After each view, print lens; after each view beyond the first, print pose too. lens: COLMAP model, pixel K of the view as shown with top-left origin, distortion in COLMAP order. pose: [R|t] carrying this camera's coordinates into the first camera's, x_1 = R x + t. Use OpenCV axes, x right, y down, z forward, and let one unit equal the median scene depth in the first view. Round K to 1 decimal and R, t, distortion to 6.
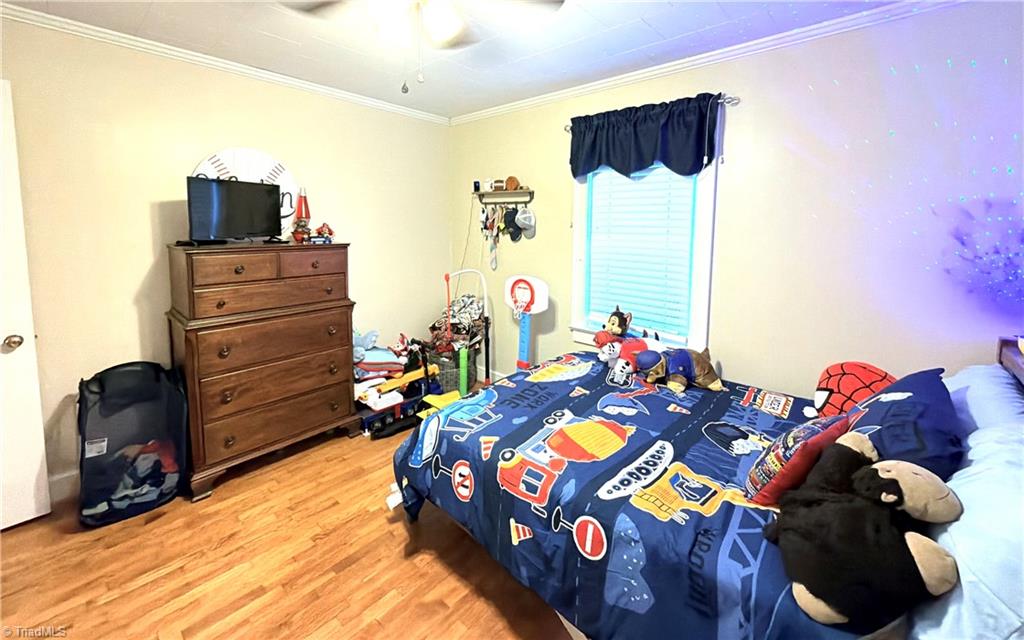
lens RADIAL K [[412.2, 0, 512.5], [0, 412.2, 260.1], [0, 0, 1]] dist [0.001233, 0.000024]
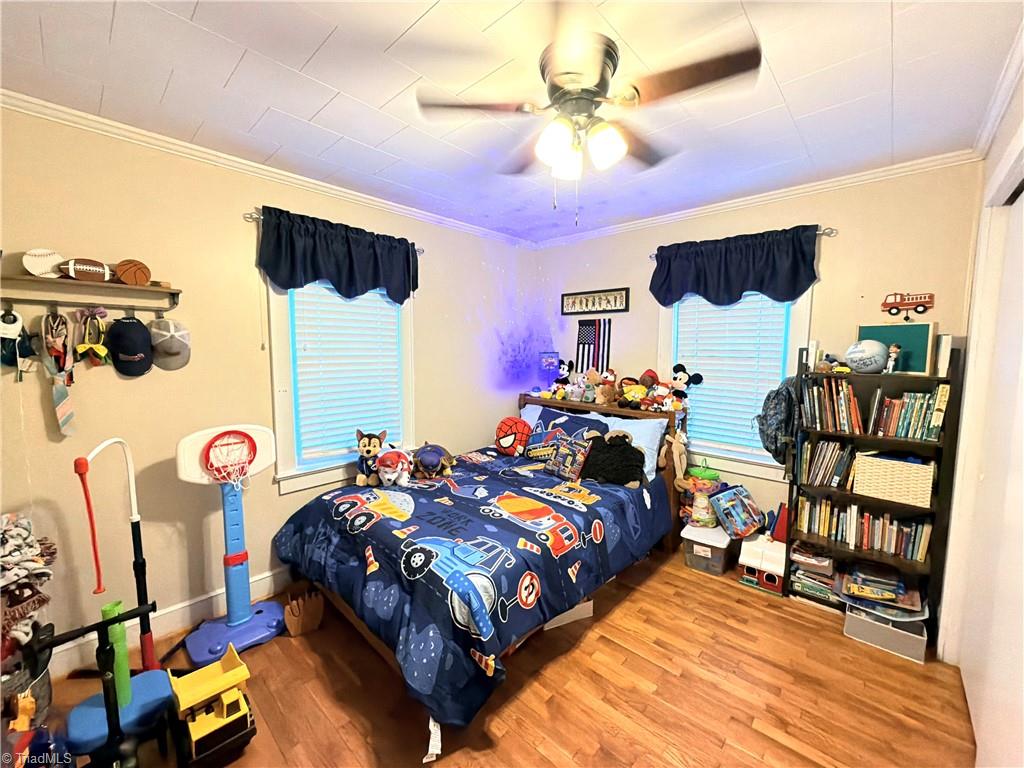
lens RADIAL K [[409.9, 0, 512.0], [0, 409.9, 385.2], [0, 0, 1]] dist [-0.000676, -0.000416]
pose [[0.014256, -0.103285, 0.994550, -1.017096], [0.081935, 0.991426, 0.101787, -0.091204], [-0.996536, 0.080038, 0.022596, 0.889958]]
